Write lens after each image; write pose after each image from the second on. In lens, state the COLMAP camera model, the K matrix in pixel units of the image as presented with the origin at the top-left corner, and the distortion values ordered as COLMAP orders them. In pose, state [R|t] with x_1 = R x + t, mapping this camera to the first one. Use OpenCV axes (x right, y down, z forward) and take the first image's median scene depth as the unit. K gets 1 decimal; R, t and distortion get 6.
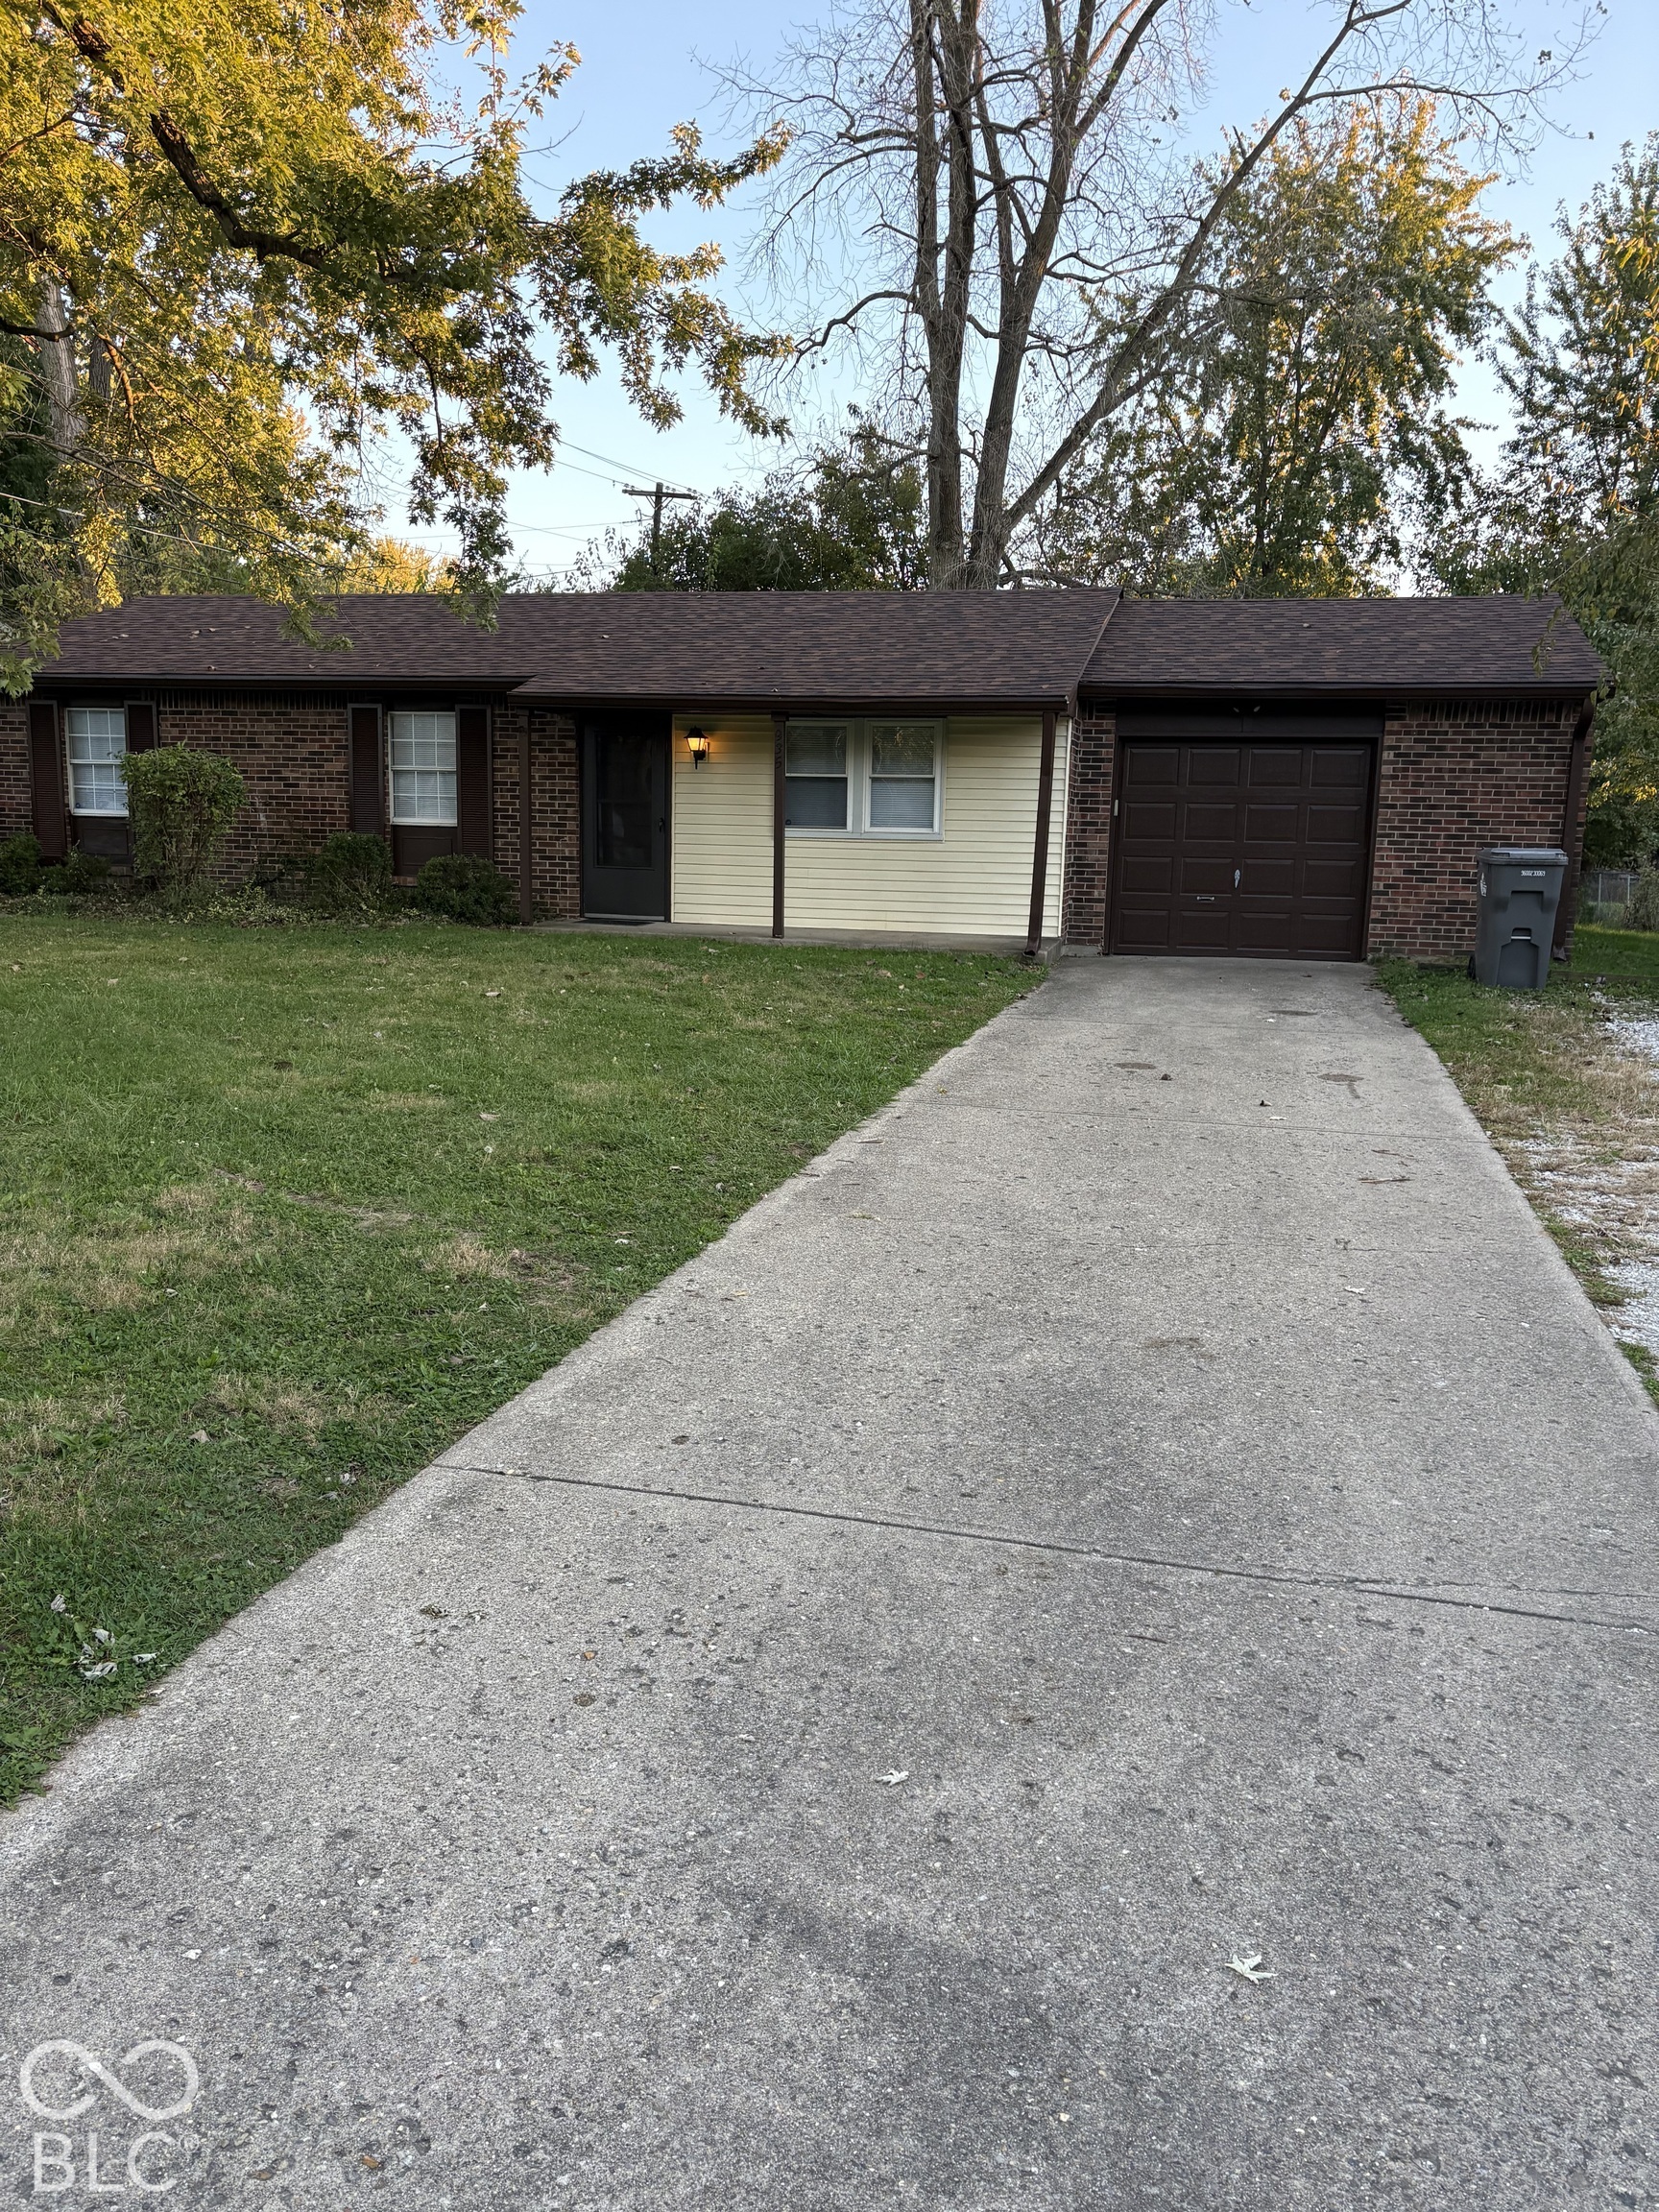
lens RADIAL K [[1649.2, 0, 829.5], [0, 1649.2, 1106.0], [0, 0, 1]] dist [0.077179, -0.118588]
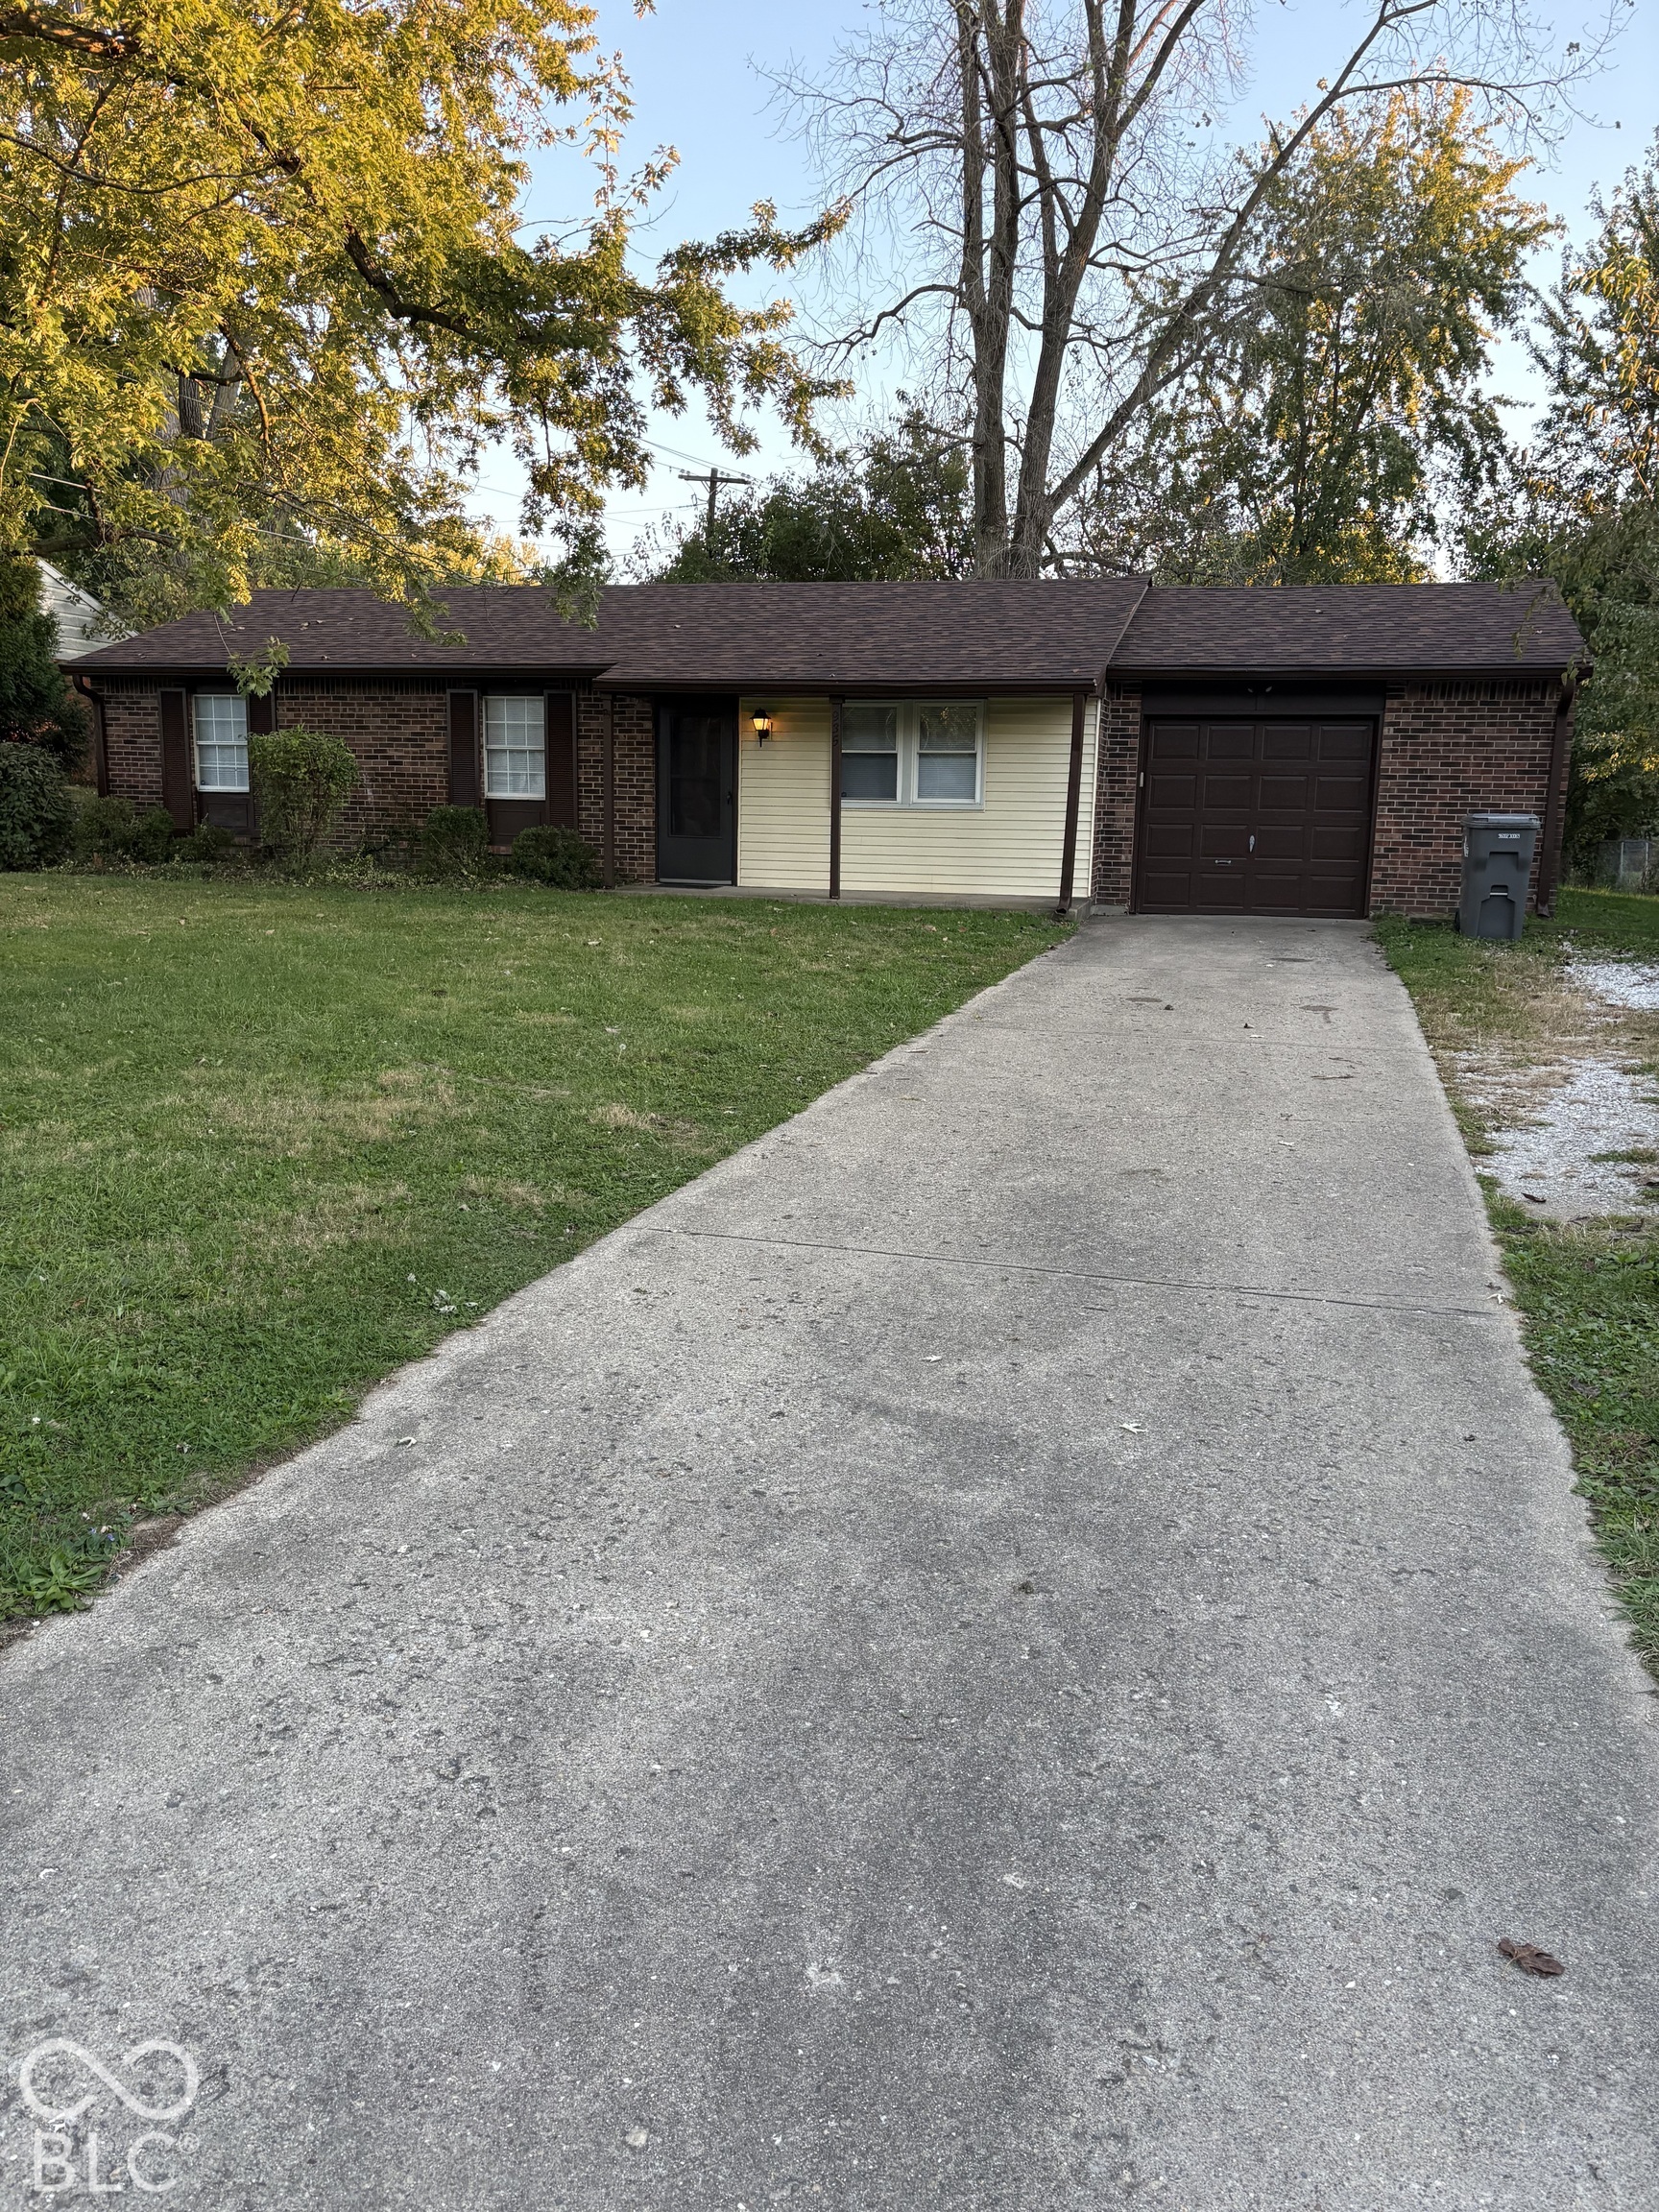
lens RADIAL K [[1649.2, 0, 829.5], [0, 1649.2, 1106.0], [0, 0, 1]] dist [0.077179, -0.118588]
pose [[0.999605, 0.000735, -0.028104, -0.002981], [-0.000327, 0.999894, 0.014536, 0.019584], [0.028112, -0.014521, 0.999499, -0.103173]]
